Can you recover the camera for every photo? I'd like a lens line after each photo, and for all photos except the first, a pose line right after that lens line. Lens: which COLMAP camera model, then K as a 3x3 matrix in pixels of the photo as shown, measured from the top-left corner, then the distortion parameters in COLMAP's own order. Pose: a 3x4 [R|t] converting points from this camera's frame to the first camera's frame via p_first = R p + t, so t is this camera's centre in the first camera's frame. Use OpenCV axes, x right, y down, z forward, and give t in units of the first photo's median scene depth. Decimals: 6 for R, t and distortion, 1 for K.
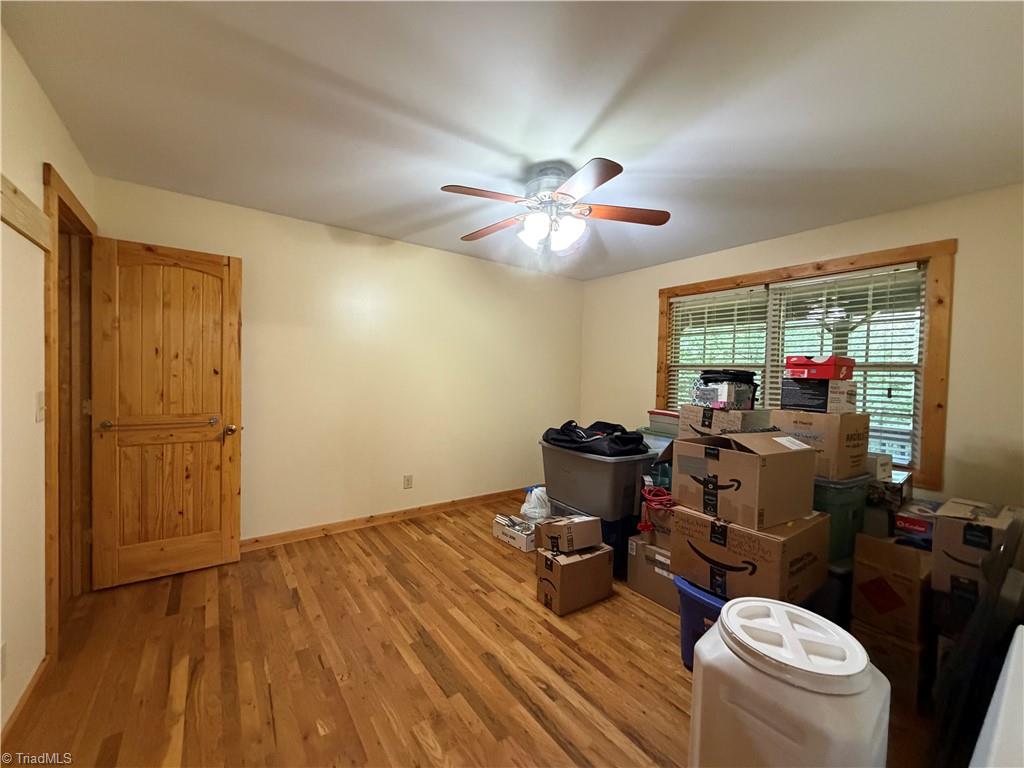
lens RADIAL K [[406.4, 0, 508.5], [0, 406.4, 384.3], [0, 0, 1]] dist [-0.000804, -0.000171]
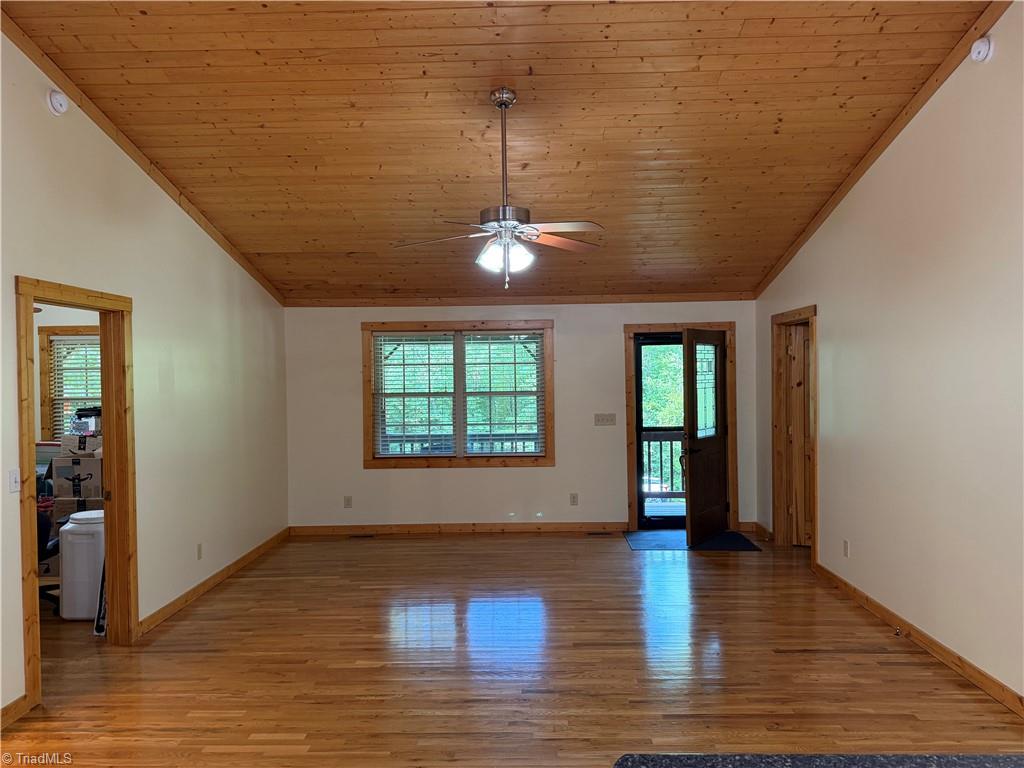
lens RADIAL K [[727.3, 0, 512.0], [0, 727.3, 384.0], [0, 0, 1]] dist [0.007147, 0.000330]
pose [[0.608179, -0.044529, 0.792550, -0.575210], [0.050971, 0.998556, 0.016990, -0.085313], [-0.792162, 0.030065, 0.609570, -1.667373]]
